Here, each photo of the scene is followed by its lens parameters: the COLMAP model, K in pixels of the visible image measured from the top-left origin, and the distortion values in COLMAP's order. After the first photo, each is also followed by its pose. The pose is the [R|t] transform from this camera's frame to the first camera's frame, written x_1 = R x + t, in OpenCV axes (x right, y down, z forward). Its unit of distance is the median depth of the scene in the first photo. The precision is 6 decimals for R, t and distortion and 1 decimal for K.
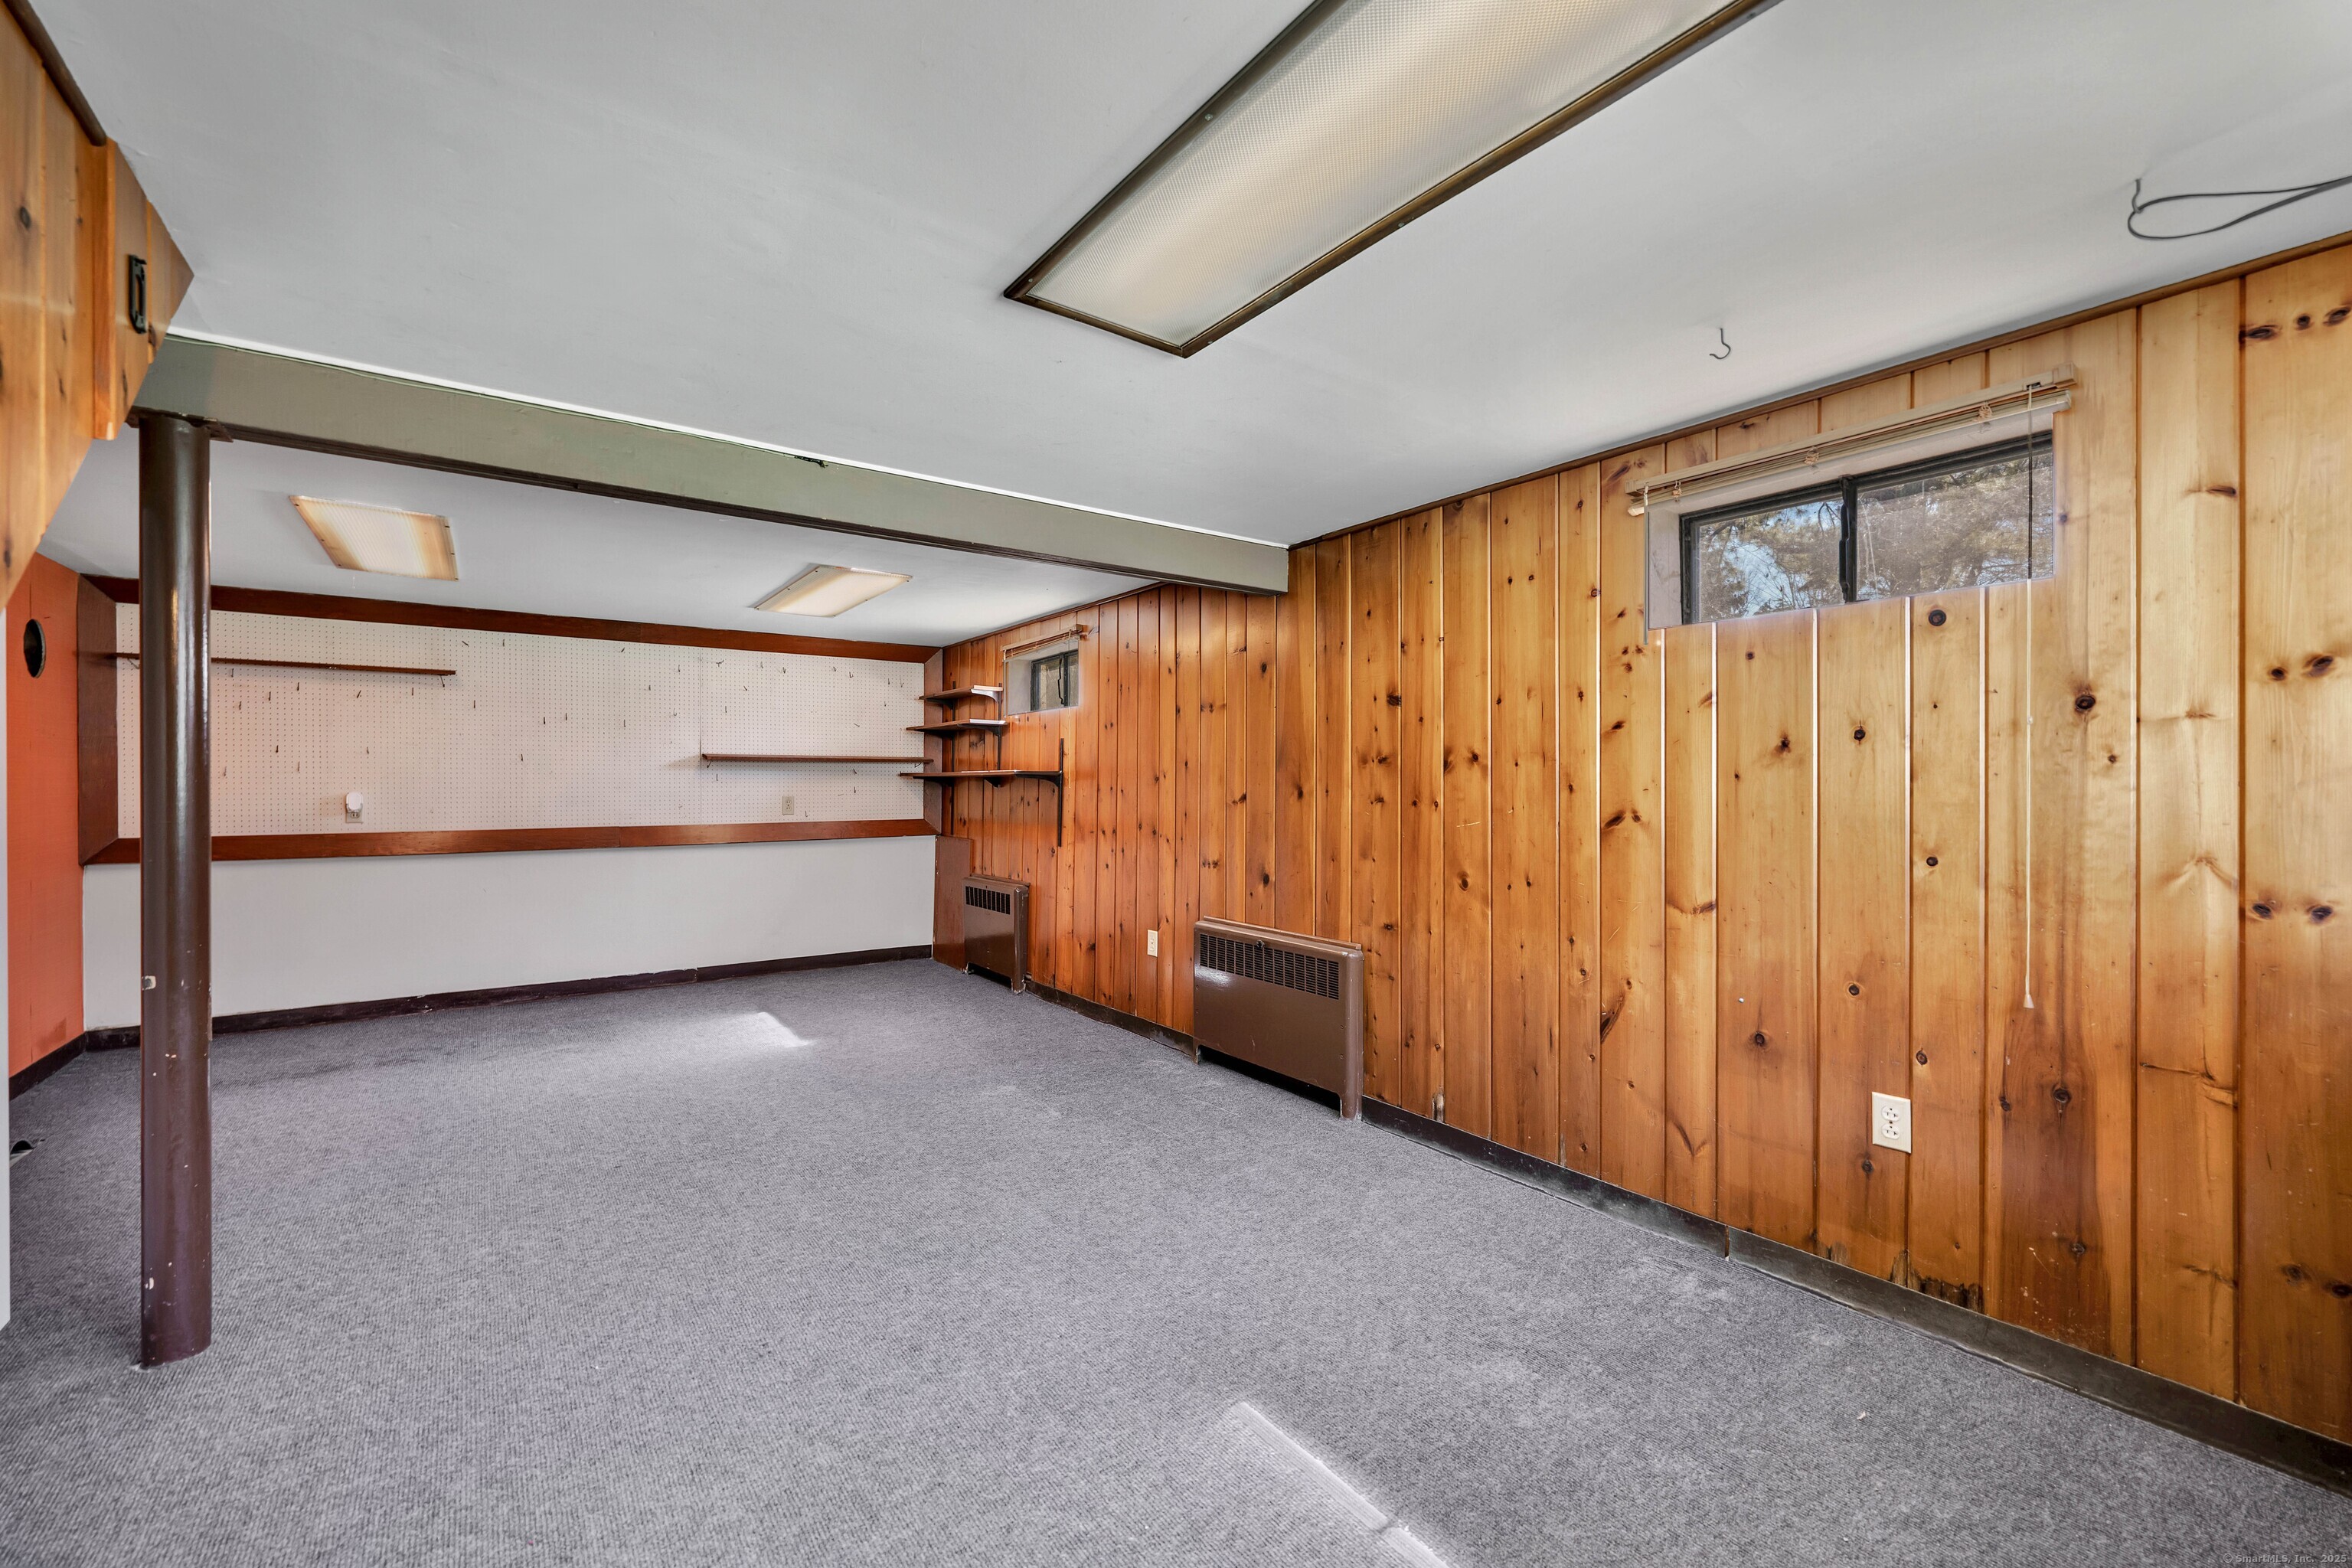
lens RADIAL K [[945.7, 0, 1183.9], [0, 945.7, 786.0], [0, 0, 1]] dist [-0.003501, -0.000182]
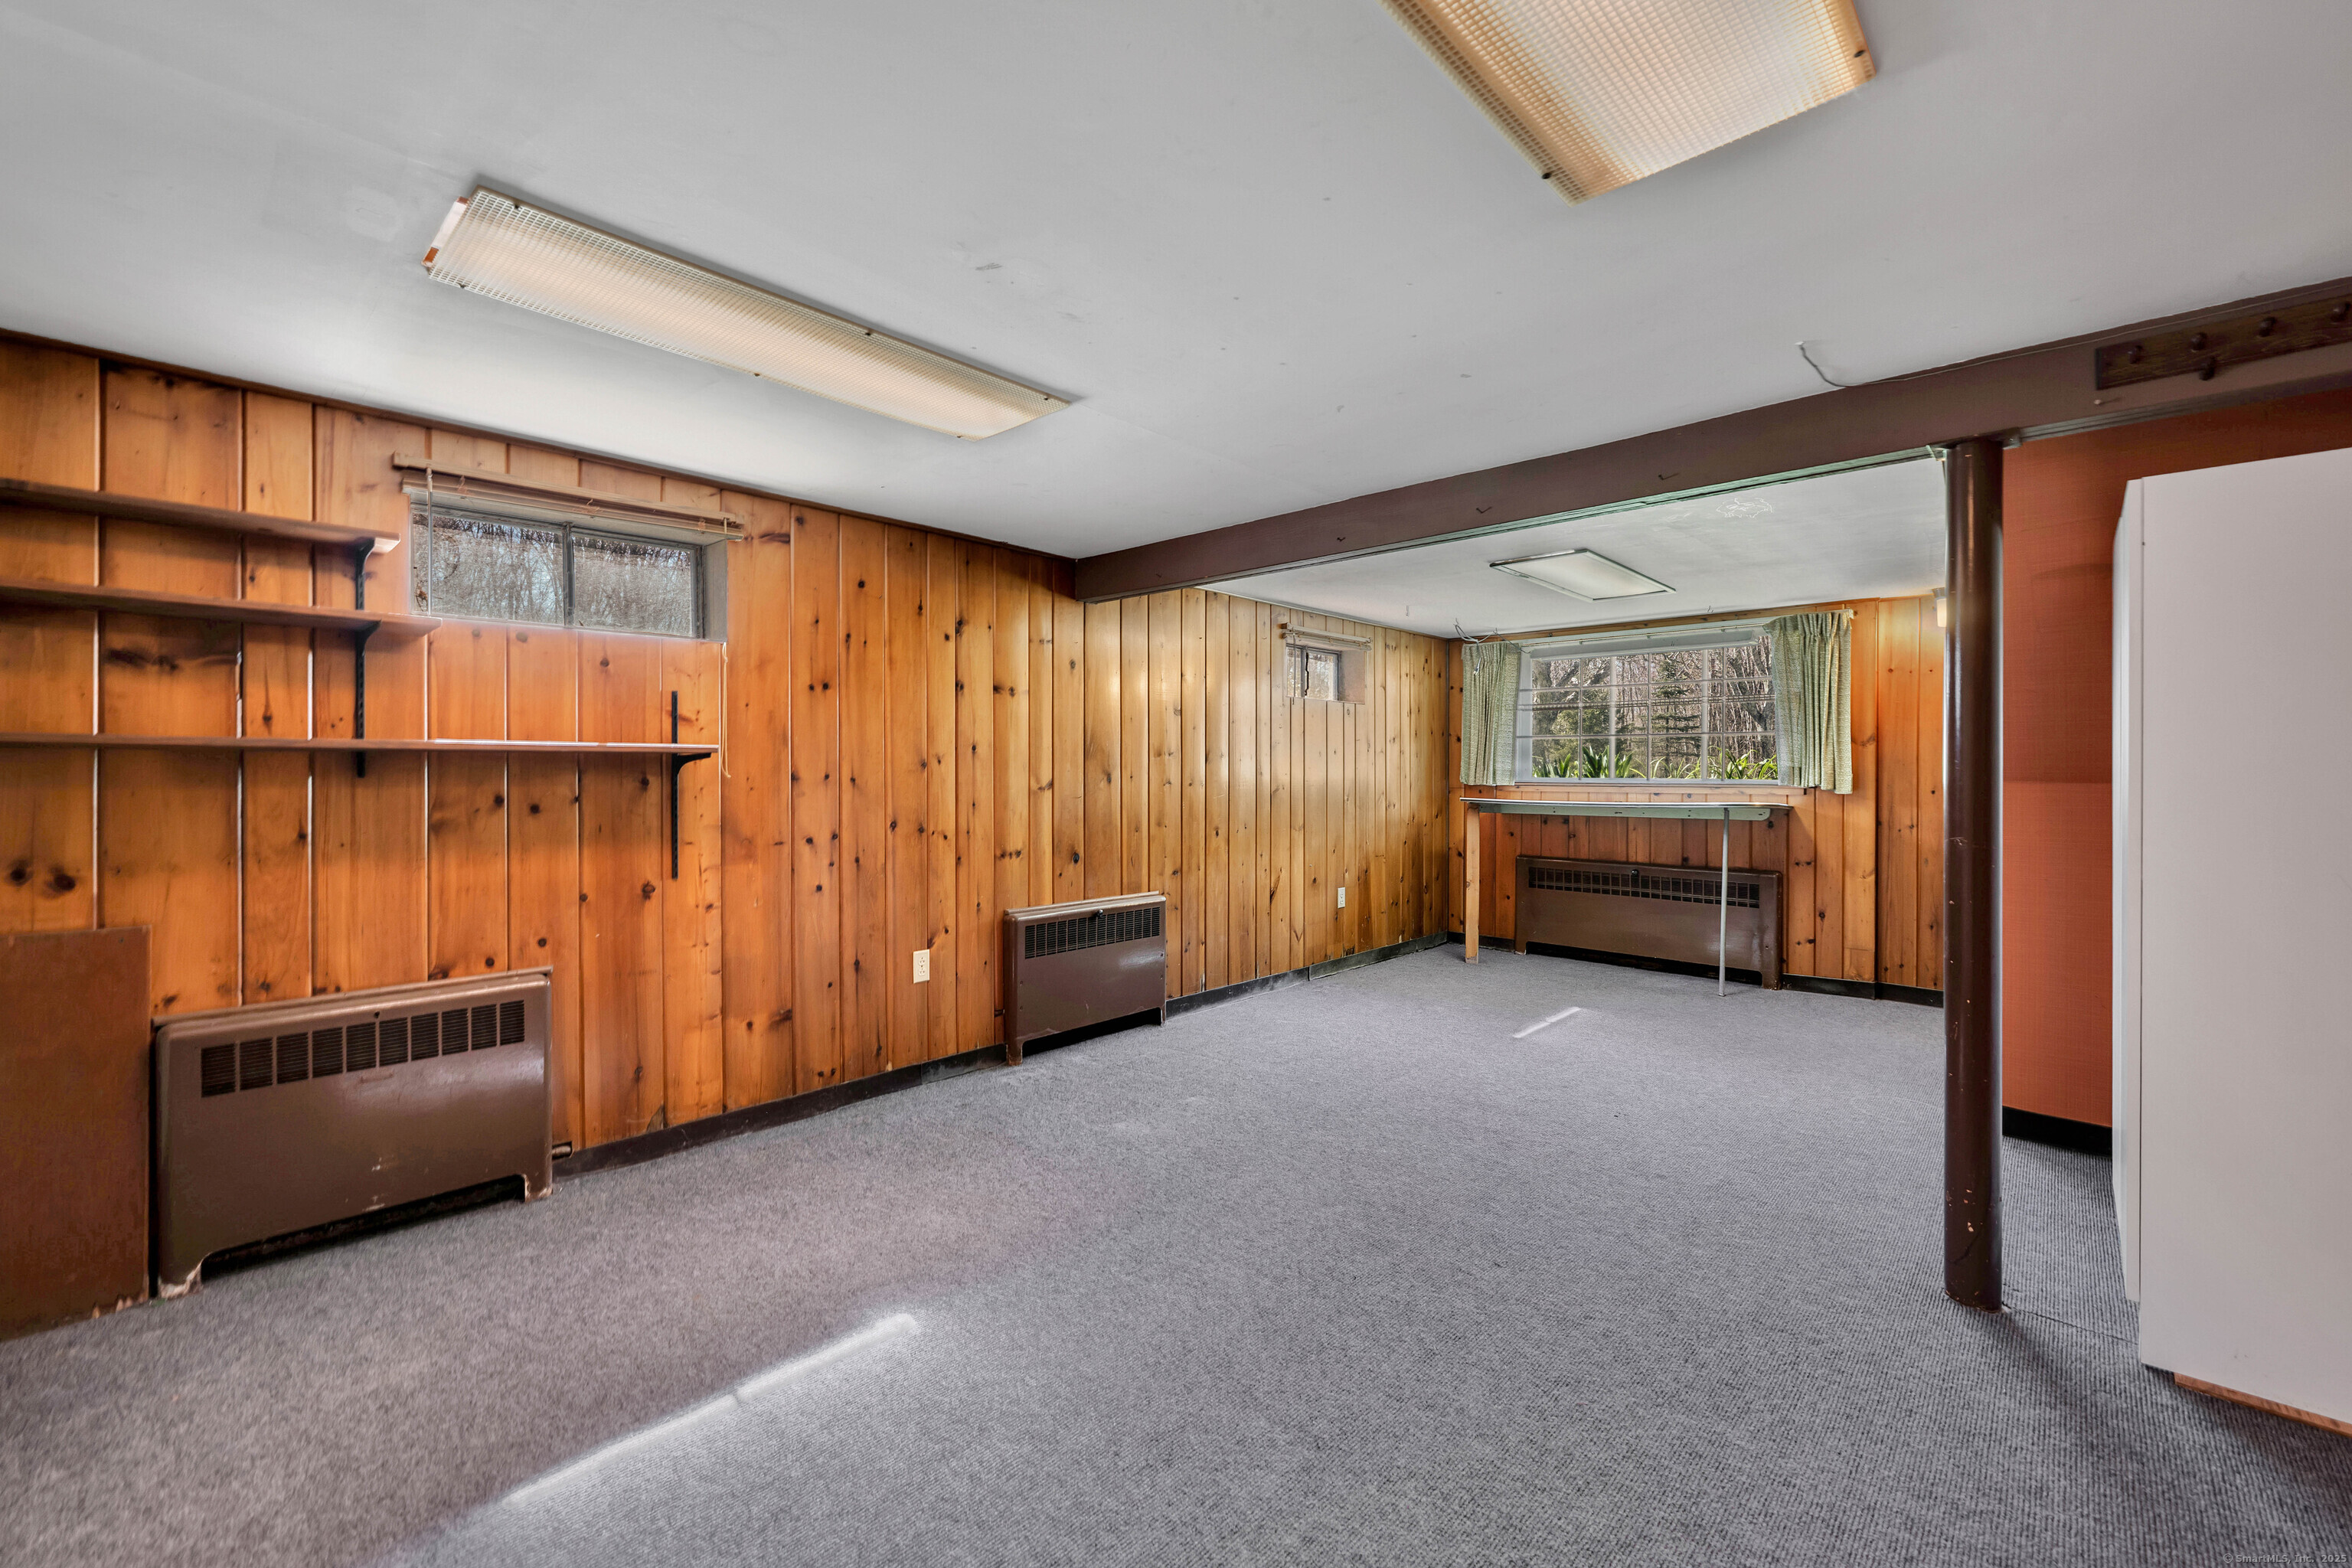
lens RADIAL K [[945.7, 0, 1184.0], [0, 945.7, 774.8], [0, 0, 1]] dist [-0.003501, -0.000182]
pose [[-0.175056, -0.005227, 0.984545, -0.943251], [-0.000521, 0.999986, 0.005216, -0.003117], [-0.984558, 0.000400, -0.175056, 0.994564]]
